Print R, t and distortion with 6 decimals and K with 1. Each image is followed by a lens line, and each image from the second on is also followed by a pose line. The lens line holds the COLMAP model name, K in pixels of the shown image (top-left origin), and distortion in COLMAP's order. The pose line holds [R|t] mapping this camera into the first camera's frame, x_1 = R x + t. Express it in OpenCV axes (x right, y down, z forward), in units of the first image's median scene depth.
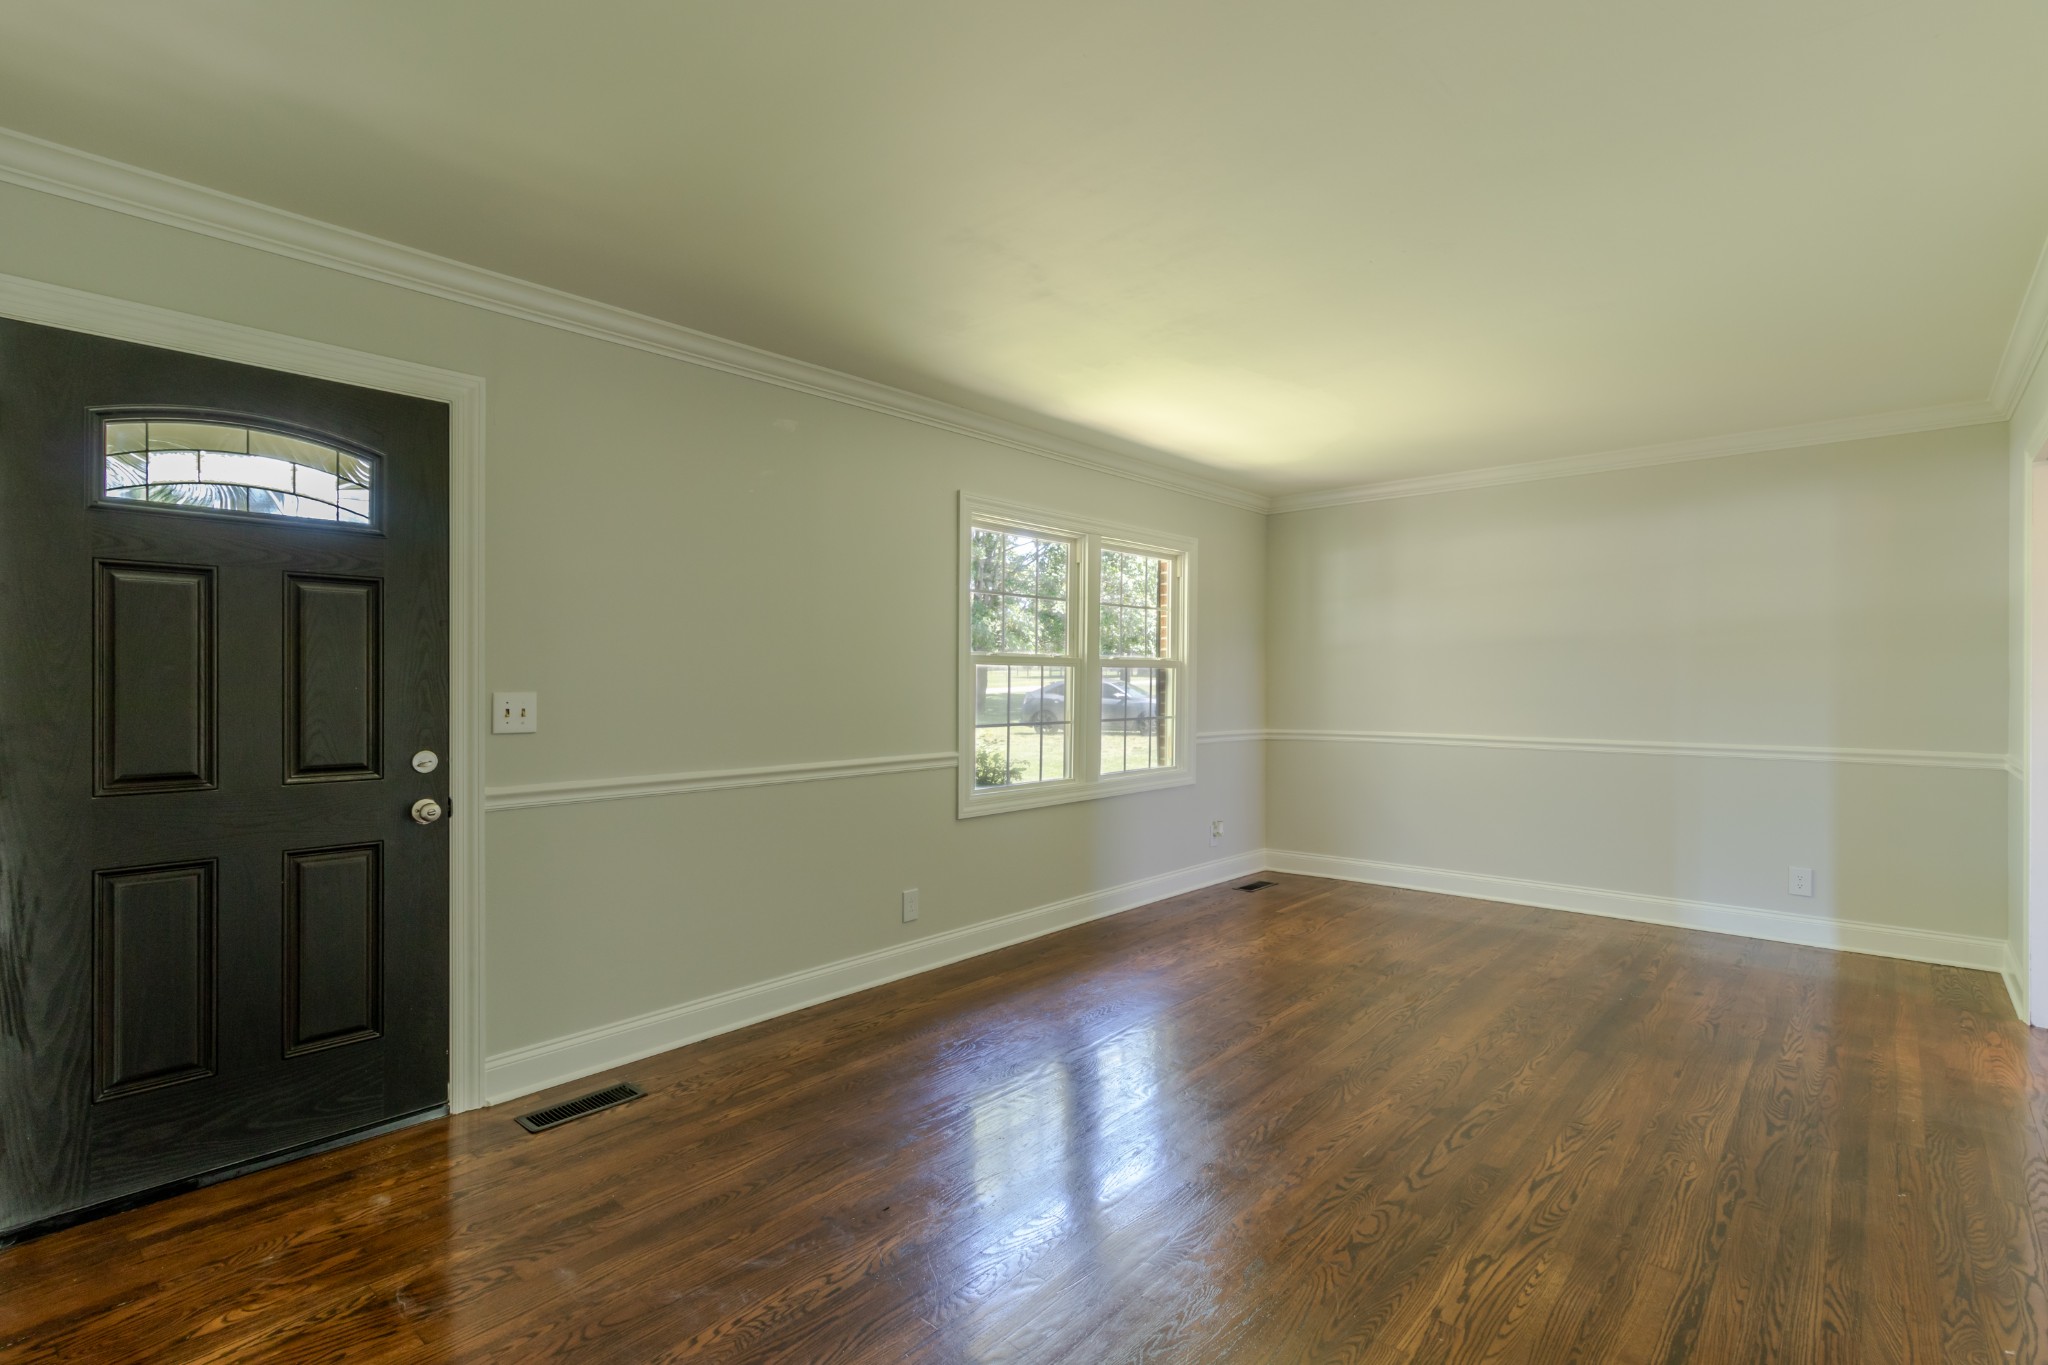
lens RADIAL K [[987.3, 0, 1035.3], [0, 987.3, 682.3], [0, 0, 1]] dist [-0.003104, 0.002073]
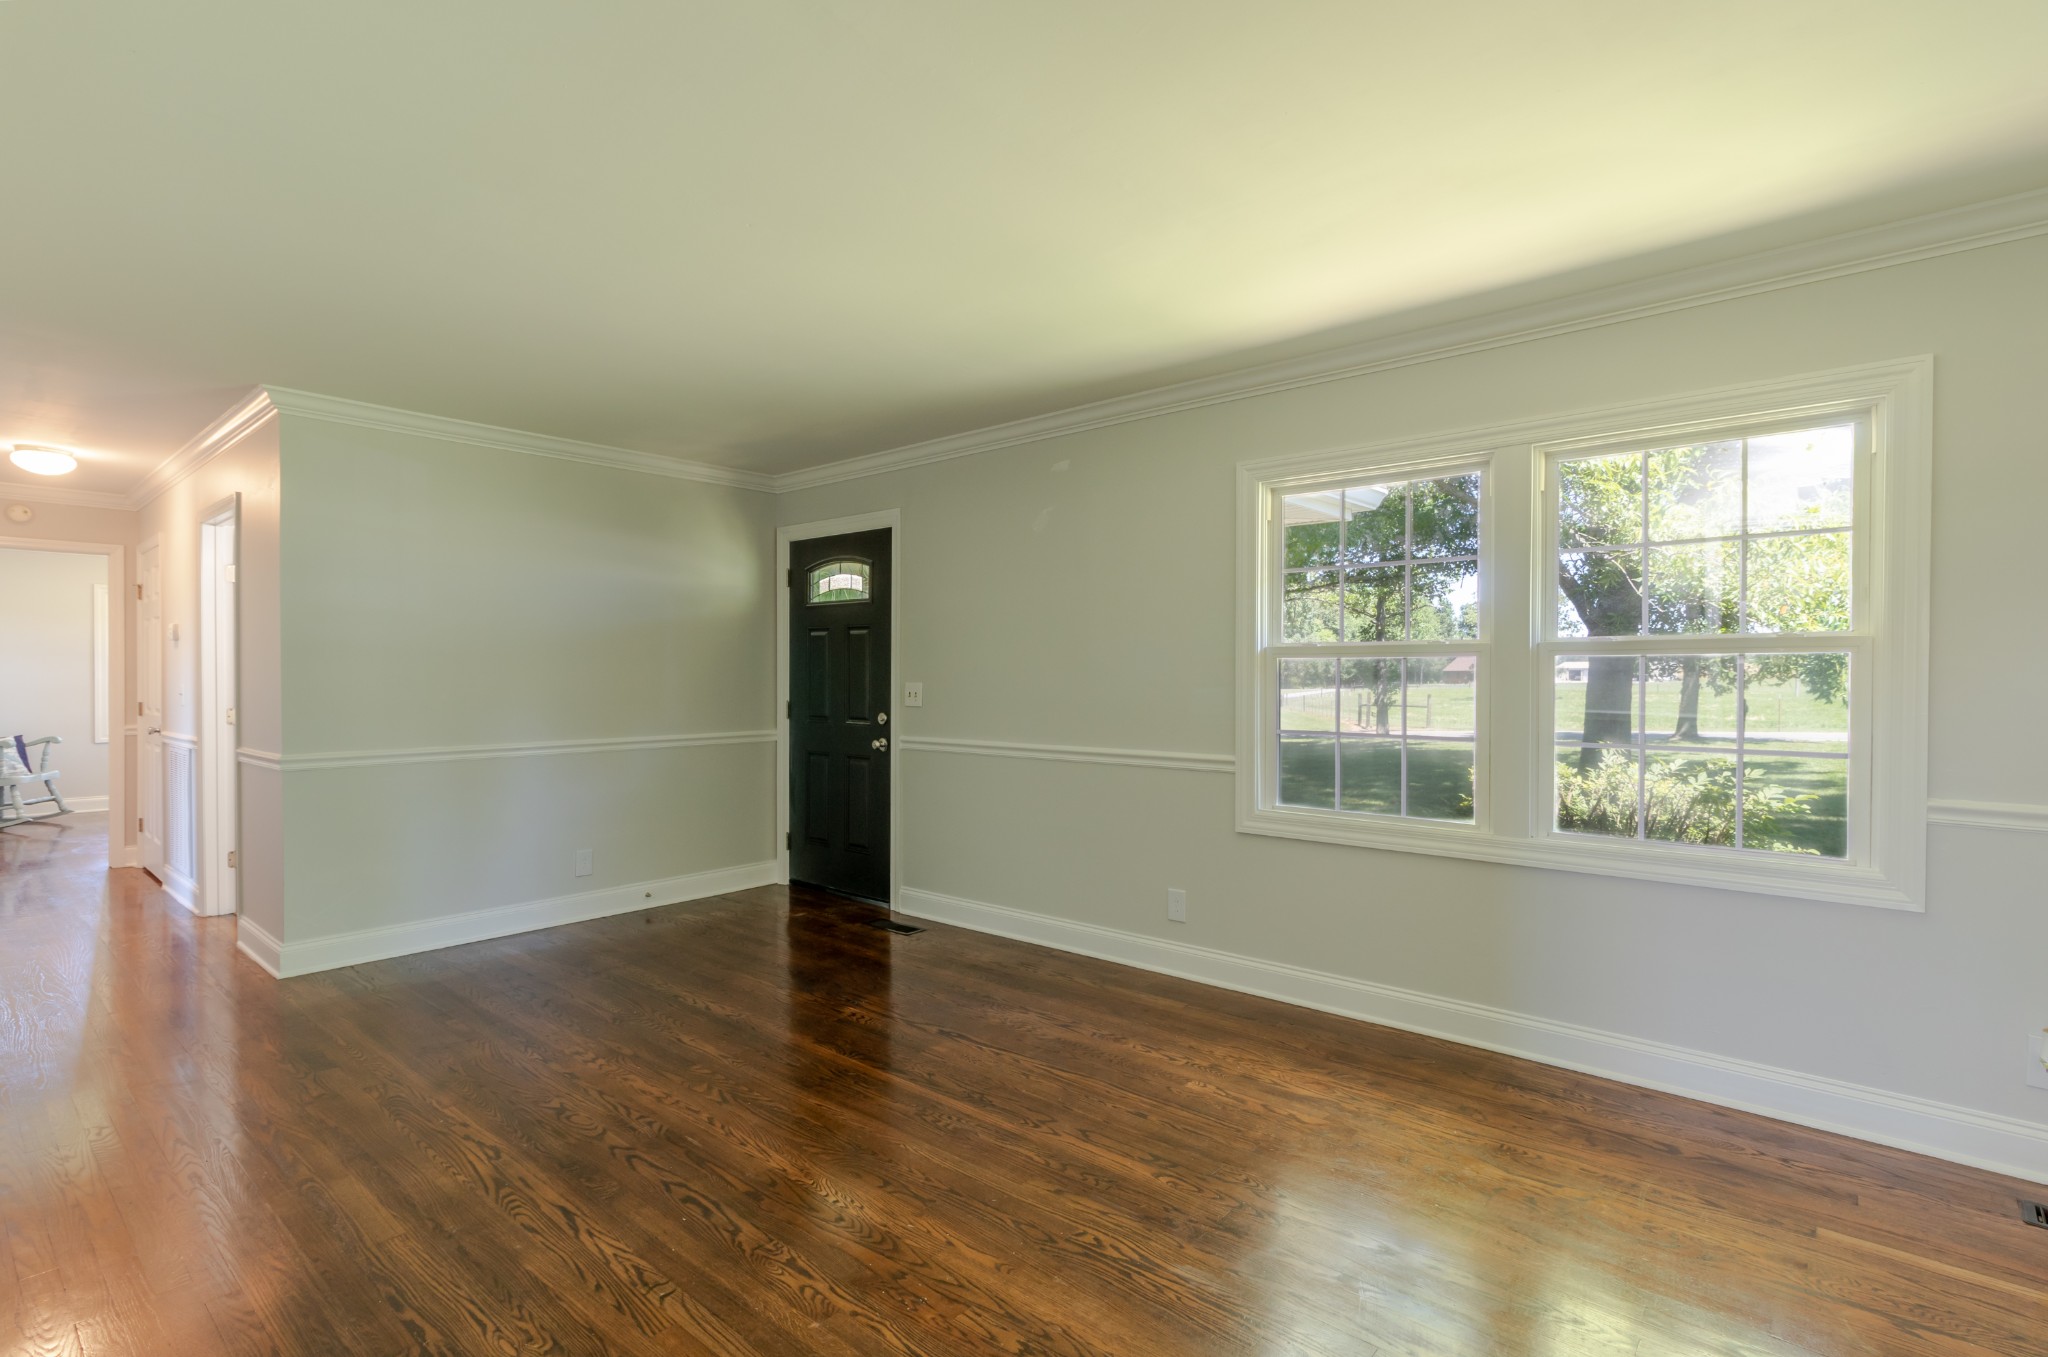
lens RADIAL K [[987.3, 0, 1024.6], [0, 987.3, 678.3], [0, 0, 1]] dist [-0.003104, 0.002073]
pose [[-0.001779, 0.003945, -0.999991, 1.267068], [-0.003167, 0.999987, 0.003951, -0.004954], [0.999993, 0.003174, -0.001767, 1.259018]]
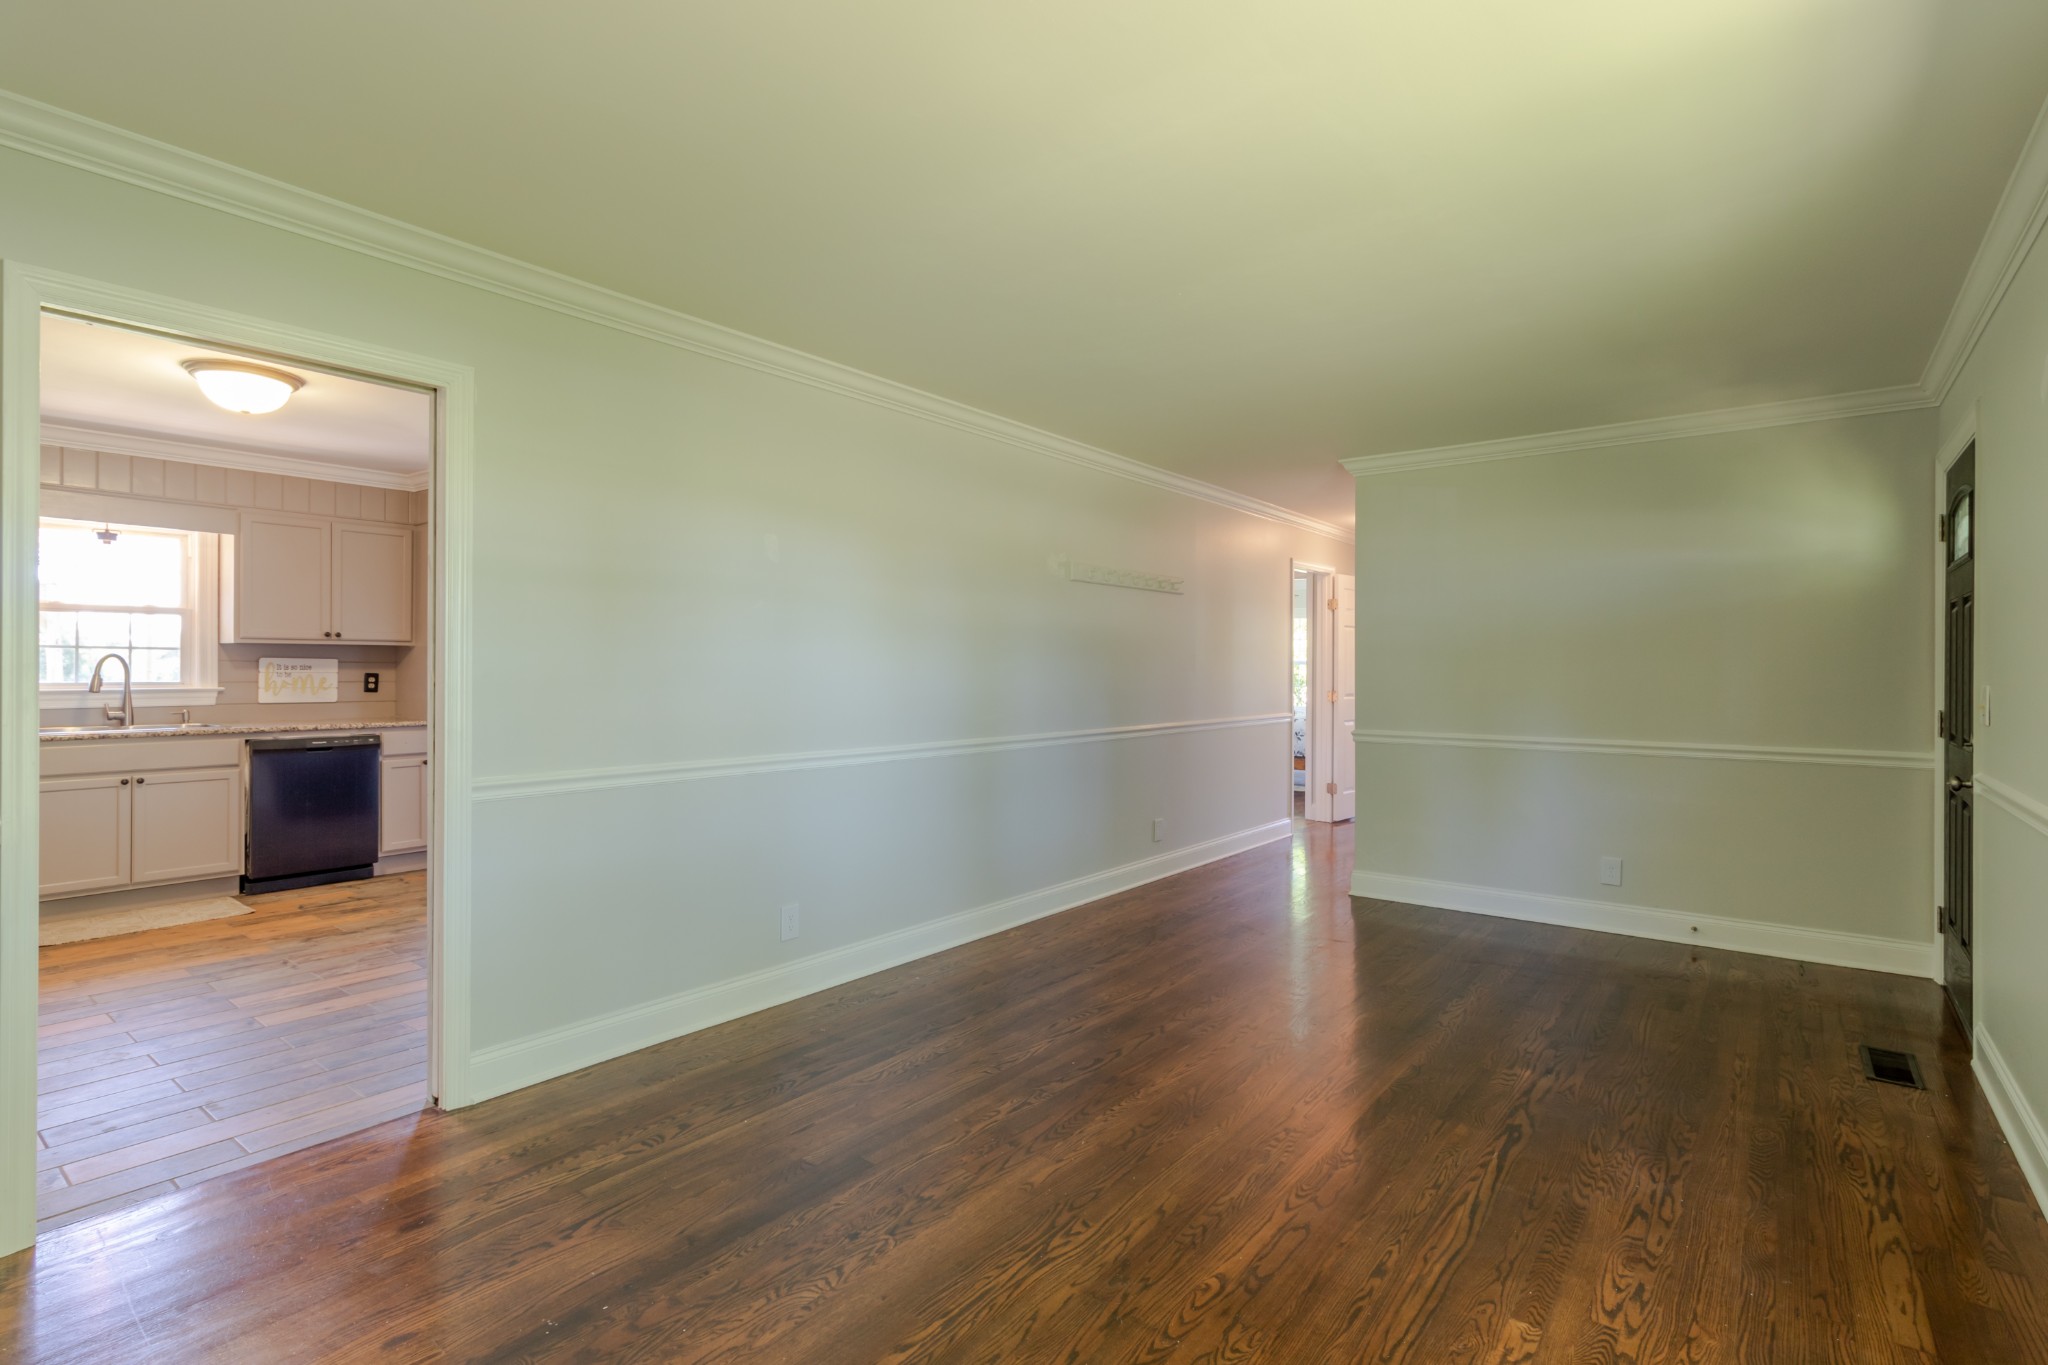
lens RADIAL K [[987.3, 0, 1016.8], [0, 987.3, 671.2], [0, 0, 1]] dist [-0.003104, 0.002073]
pose [[-0.999245, -0.004247, -0.038622, 0.564461], [-0.004561, 0.999957, 0.008064, -0.011136], [0.038586, 0.008234, -0.999221, 2.100634]]
